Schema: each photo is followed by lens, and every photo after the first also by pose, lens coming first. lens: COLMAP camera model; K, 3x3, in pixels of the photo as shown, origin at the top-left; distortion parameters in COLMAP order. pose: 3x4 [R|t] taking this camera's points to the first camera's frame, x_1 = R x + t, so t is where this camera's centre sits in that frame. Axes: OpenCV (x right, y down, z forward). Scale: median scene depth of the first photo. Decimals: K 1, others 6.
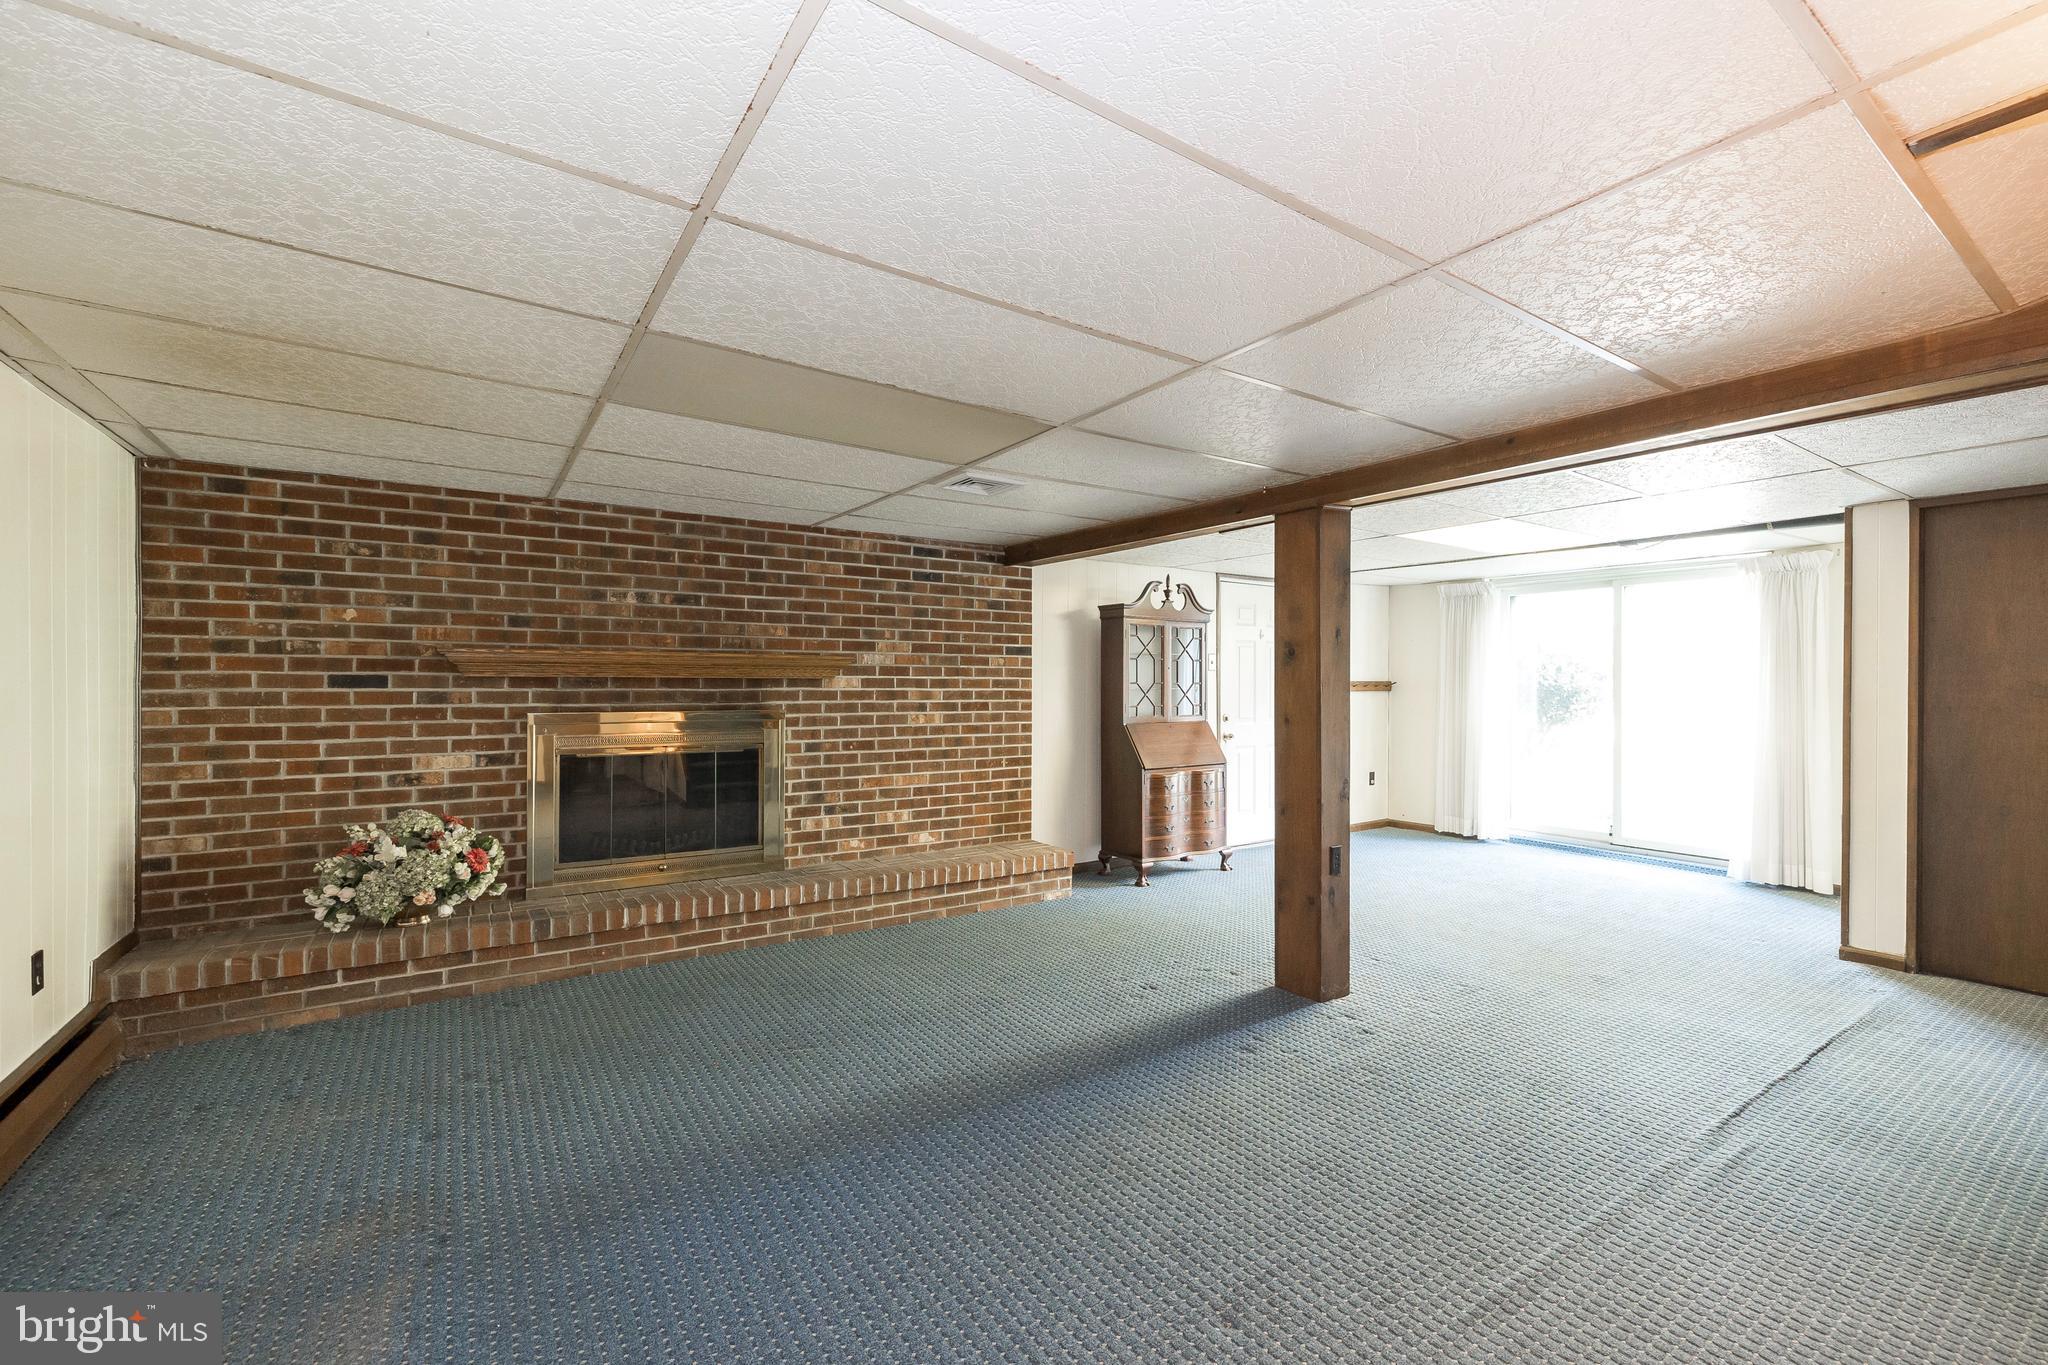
lens RADIAL K [[858.0, 0, 1032.2], [0, 858.0, 676.2], [0, 0, 1]] dist [-0.000662, 0.000046]
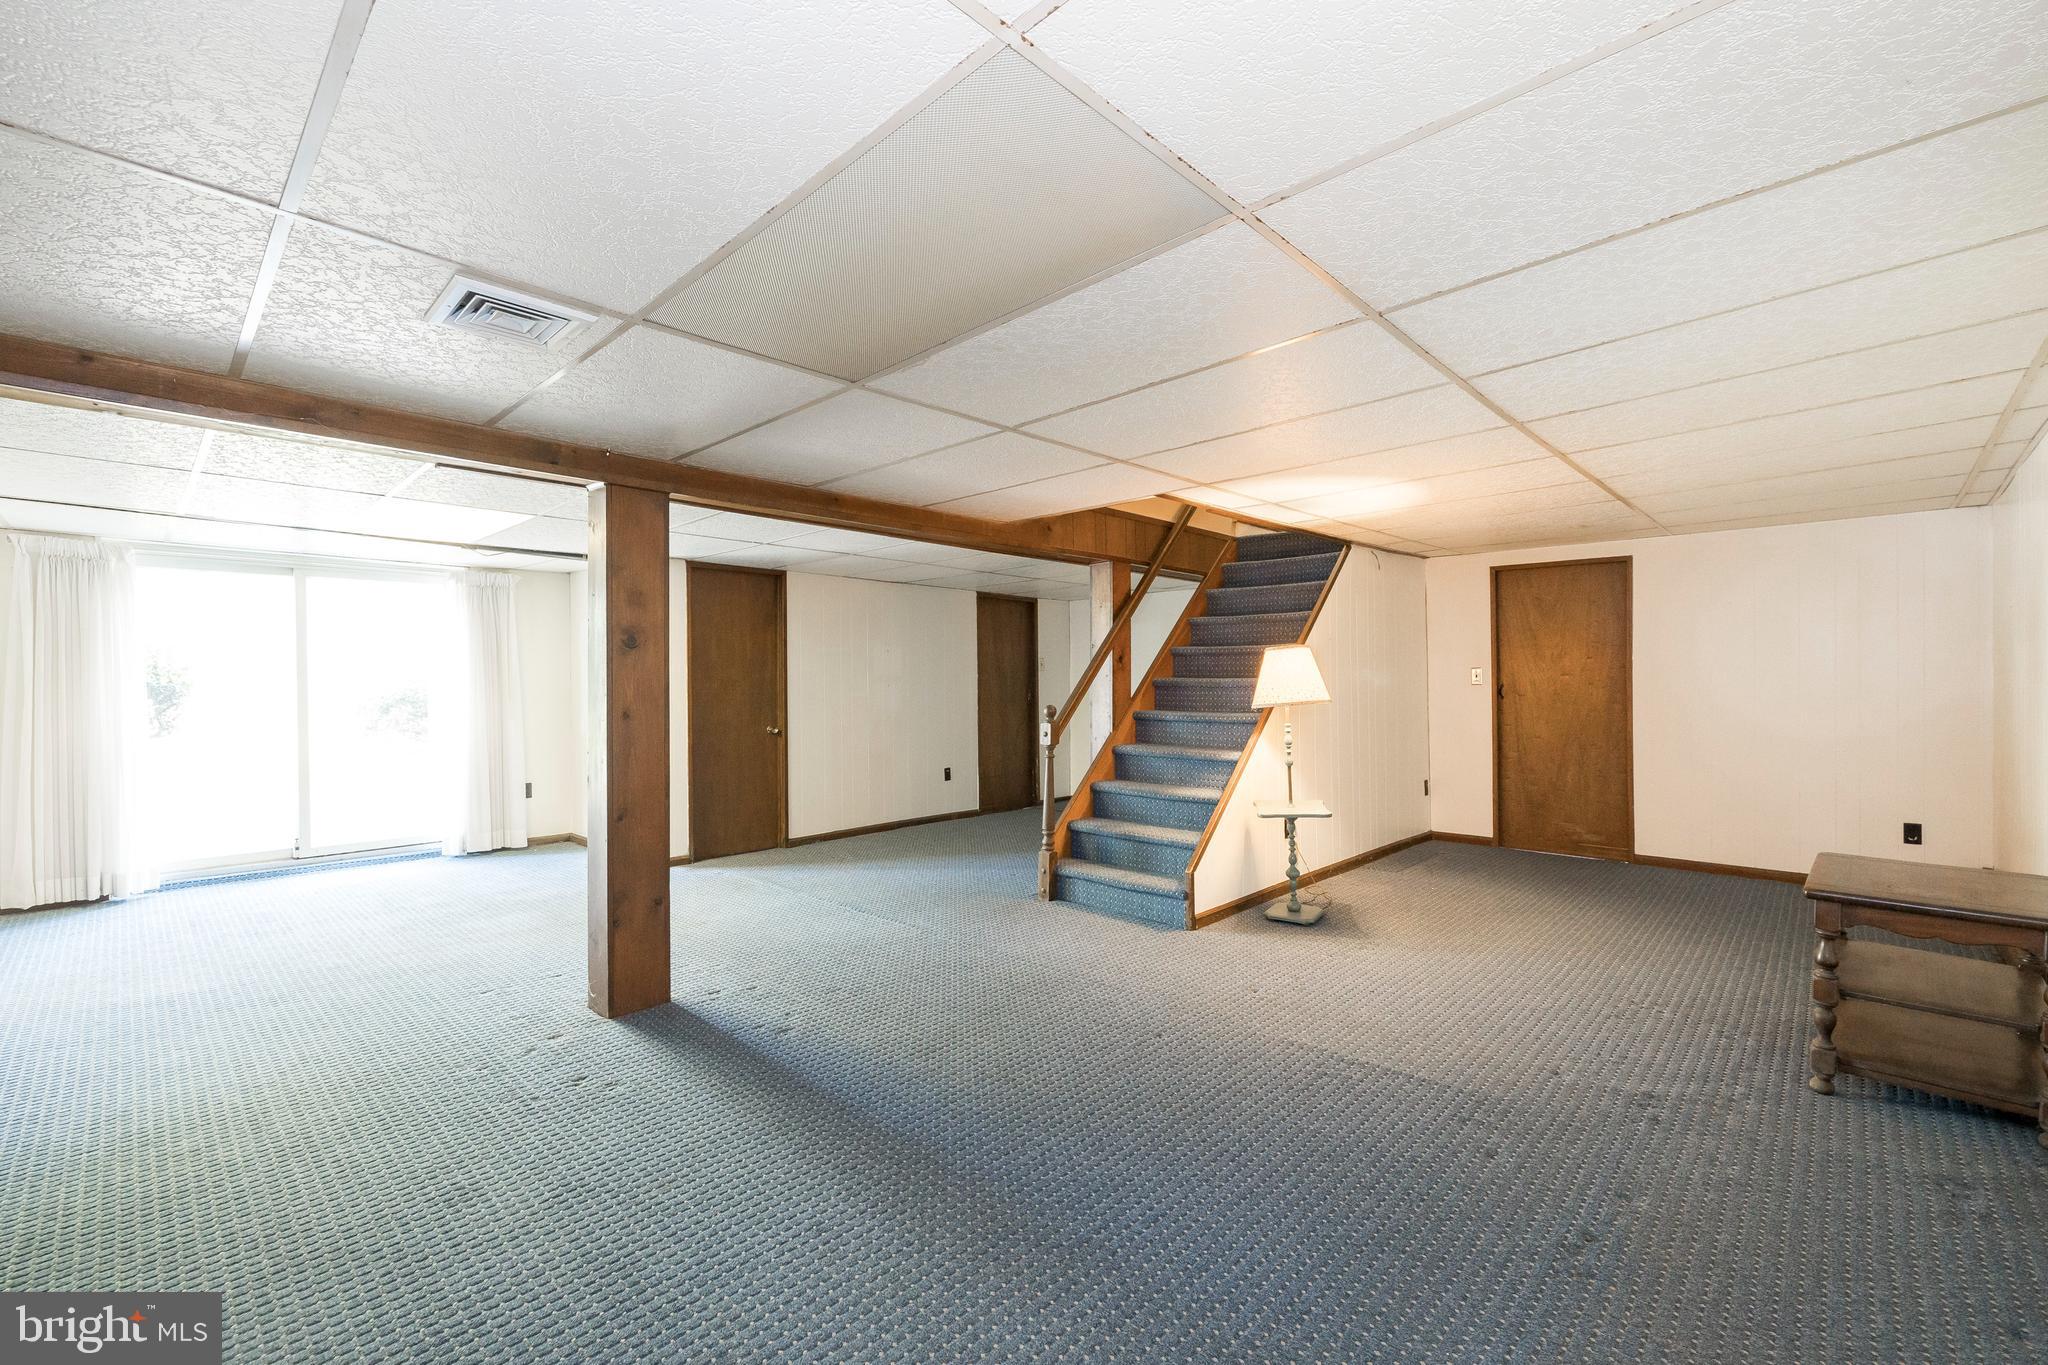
lens RADIAL K [[858.0, 0, 1032.2], [0, 858.0, 676.2], [0, 0, 1]] dist [-0.000662, 0.000046]
pose [[-0.212656, 0.007131, 0.977101, -0.665176], [0.000969, 0.999974, -0.007087, 0.016549], [-0.977127, -0.000560, -0.212657, 0.757921]]
